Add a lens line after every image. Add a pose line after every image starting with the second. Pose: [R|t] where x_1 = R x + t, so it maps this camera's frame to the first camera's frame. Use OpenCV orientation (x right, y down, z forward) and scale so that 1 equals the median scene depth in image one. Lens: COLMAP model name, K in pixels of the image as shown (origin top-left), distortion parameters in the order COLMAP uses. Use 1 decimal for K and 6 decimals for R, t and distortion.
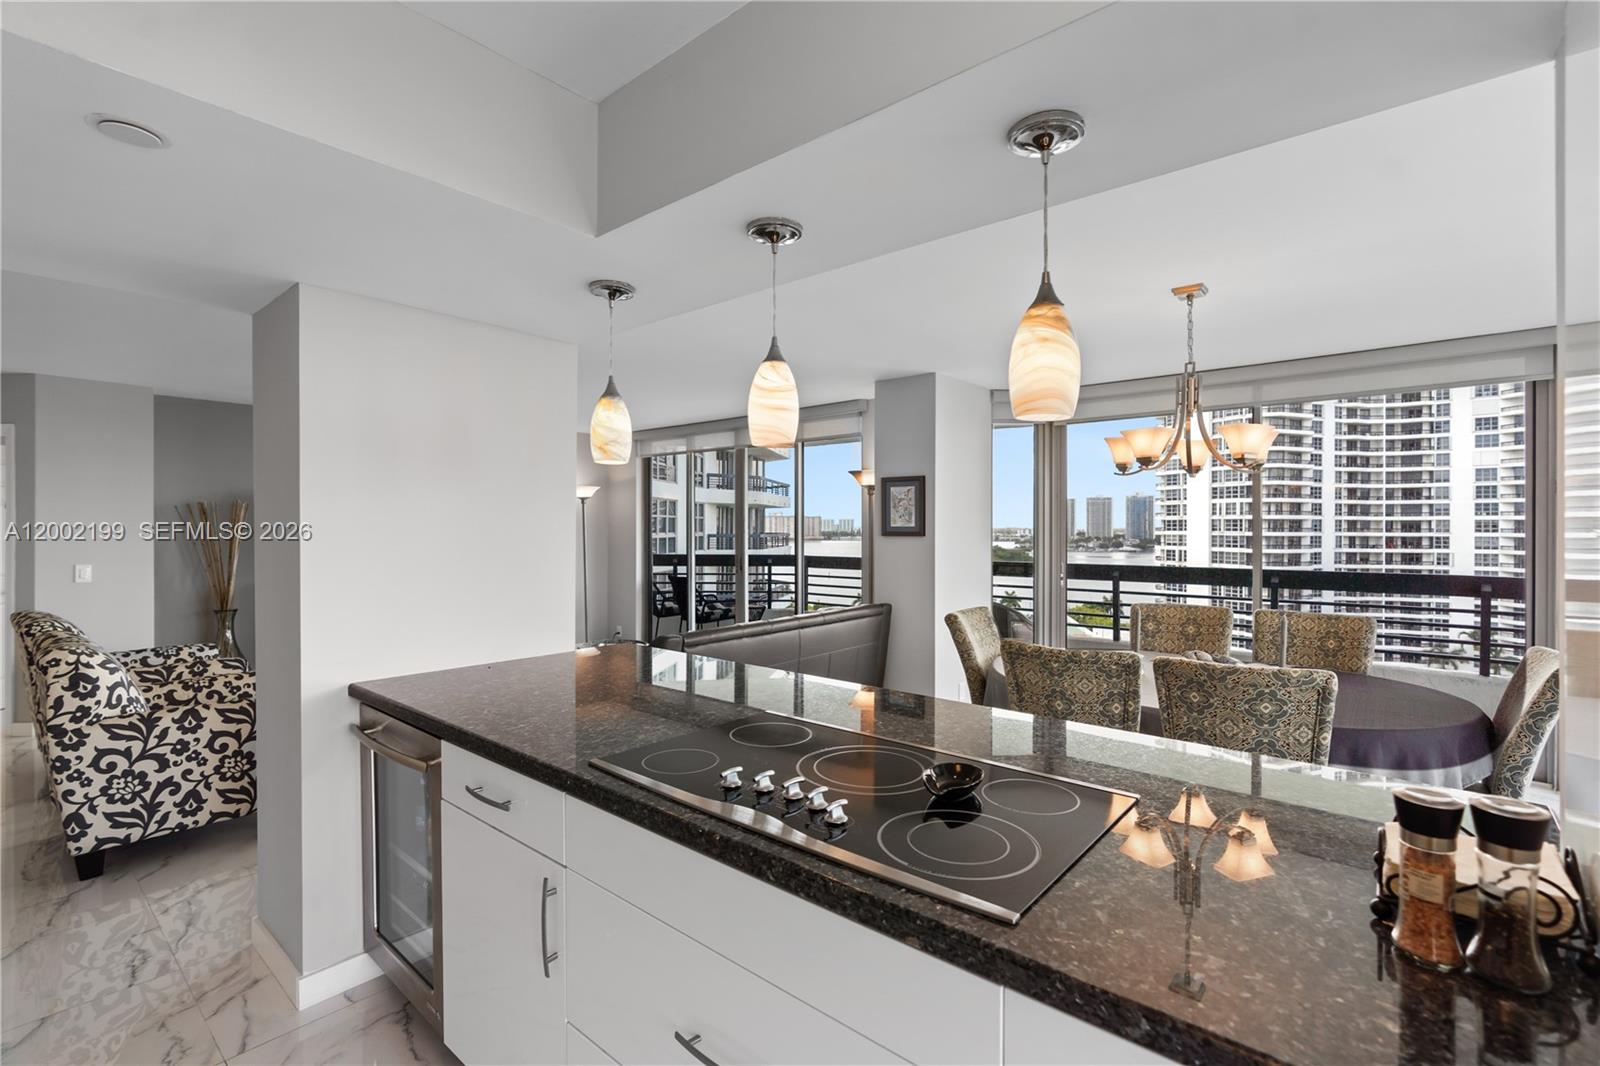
lens RADIAL K [[713.4, 0, 793.6], [0, 713.4, 528.6], [0, 0, 1]] dist [-0.001698, -0.000036]
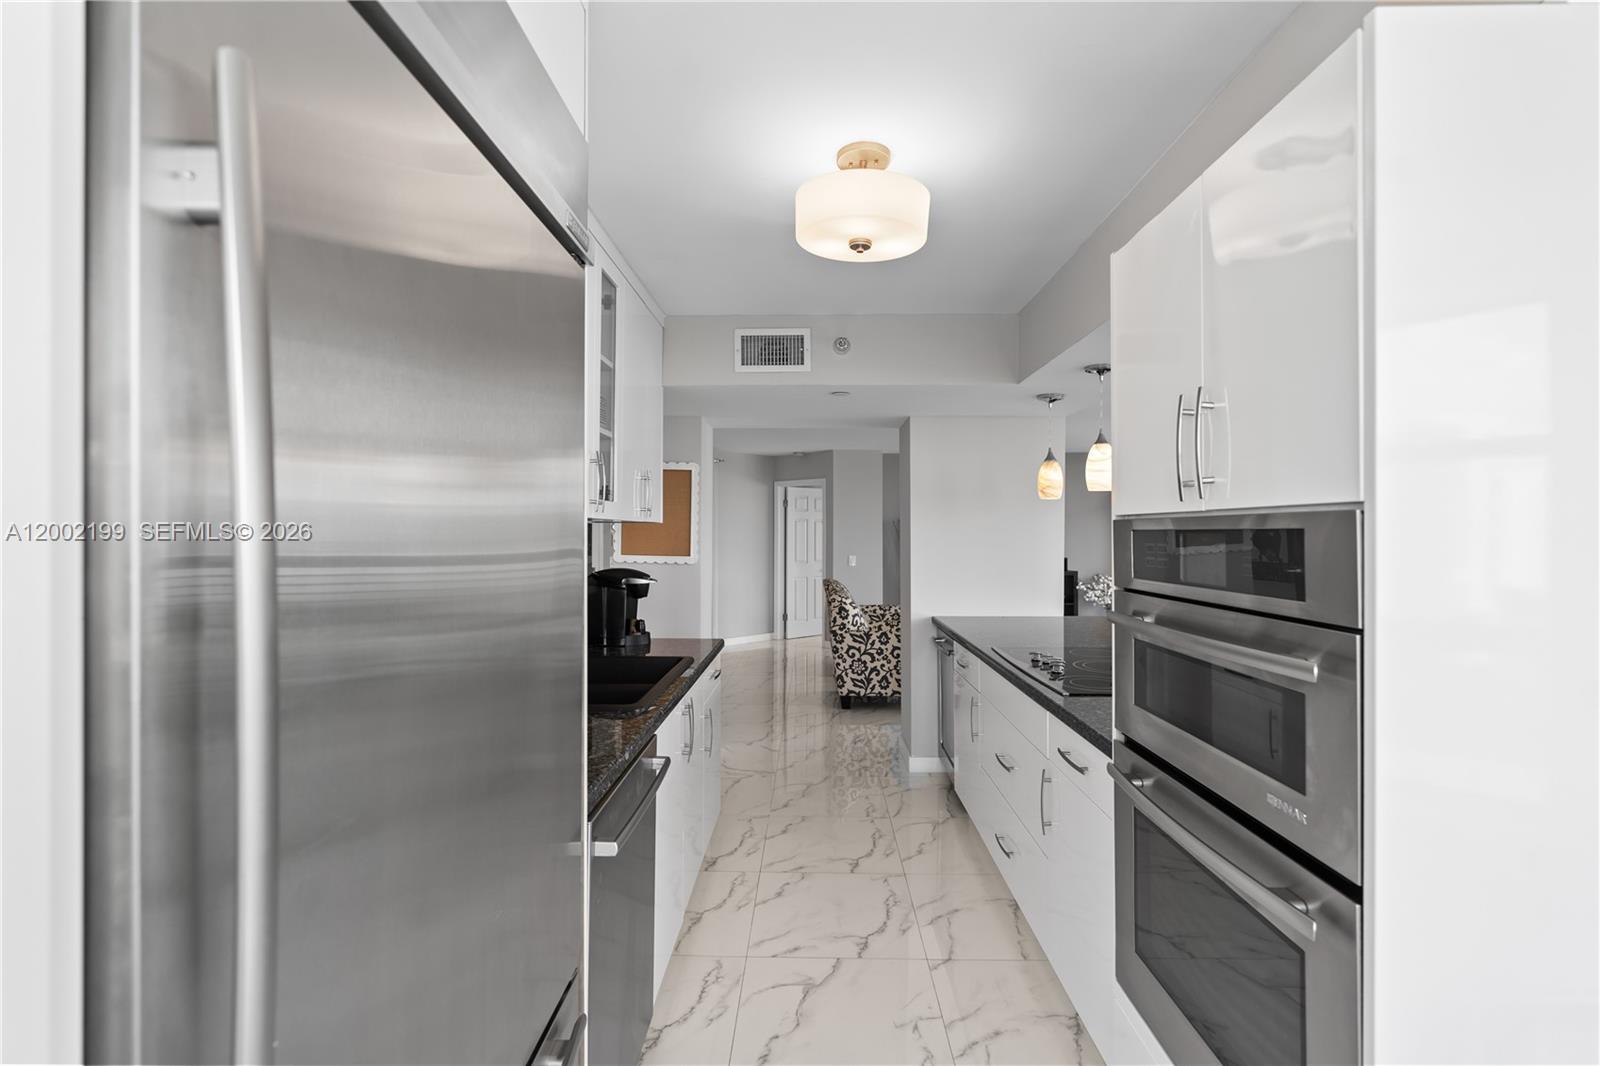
lens RADIAL K [[724.3, 0, 797.3], [0, 724.3, 527.1], [0, 0, 1]] dist [0.000117, 0.000594]
pose [[0.635192, -0.005616, -0.772334, 0.187213], [-0.001230, 0.999965, -0.008283, -0.002584], [0.772354, 0.006211, 0.635162, -0.150875]]
